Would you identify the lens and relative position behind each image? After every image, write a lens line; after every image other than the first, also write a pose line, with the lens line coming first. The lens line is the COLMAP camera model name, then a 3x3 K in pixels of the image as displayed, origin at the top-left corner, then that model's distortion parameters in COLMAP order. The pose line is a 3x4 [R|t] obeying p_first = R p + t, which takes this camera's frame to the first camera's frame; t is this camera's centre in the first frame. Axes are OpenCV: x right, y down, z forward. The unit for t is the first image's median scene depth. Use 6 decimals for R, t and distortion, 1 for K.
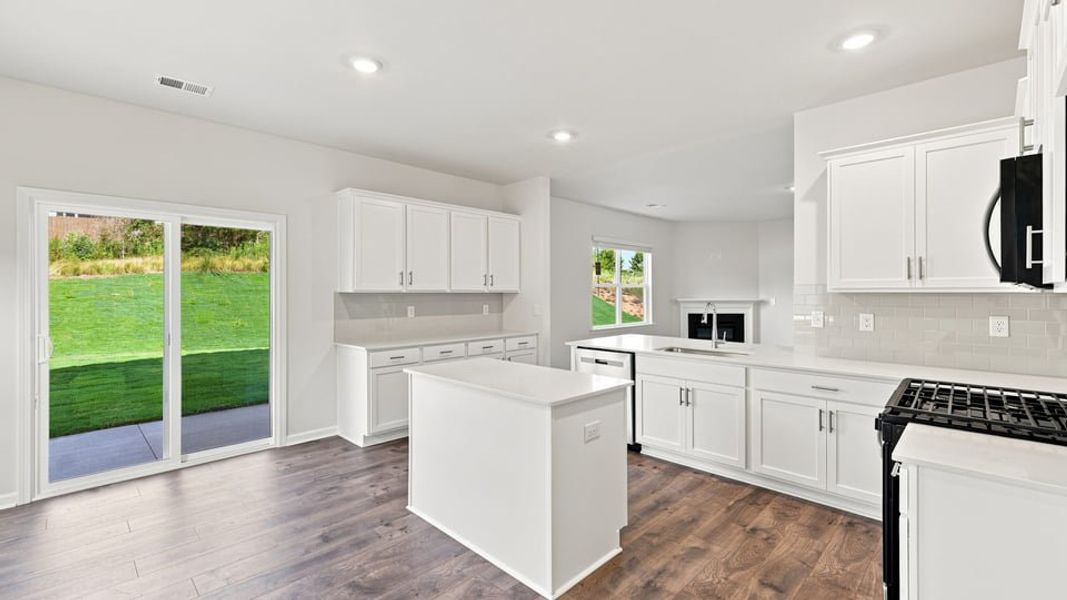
lens RADIAL K [[462.4, 0, 527.0], [0, 462.4, 293.1], [0, 0, 1]] dist [-0.000268, -0.000333]
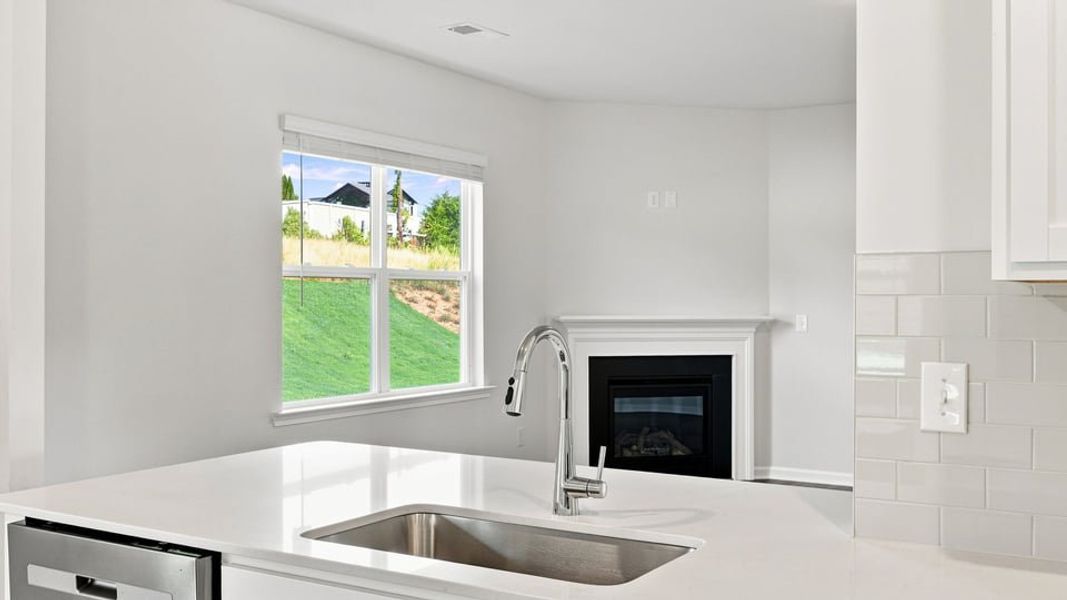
lens RADIAL K [[1106.3, 0, 533.5], [0, 1106.3, 300.0], [0, 0, 1]] dist [-0.001425, -0.001996]
pose [[0.970812, 0.004222, 0.239803, 0.104295], [-0.003734, 0.999990, -0.002490, 0.003099], [-0.239811, 0.001522, 0.970818, 0.181522]]
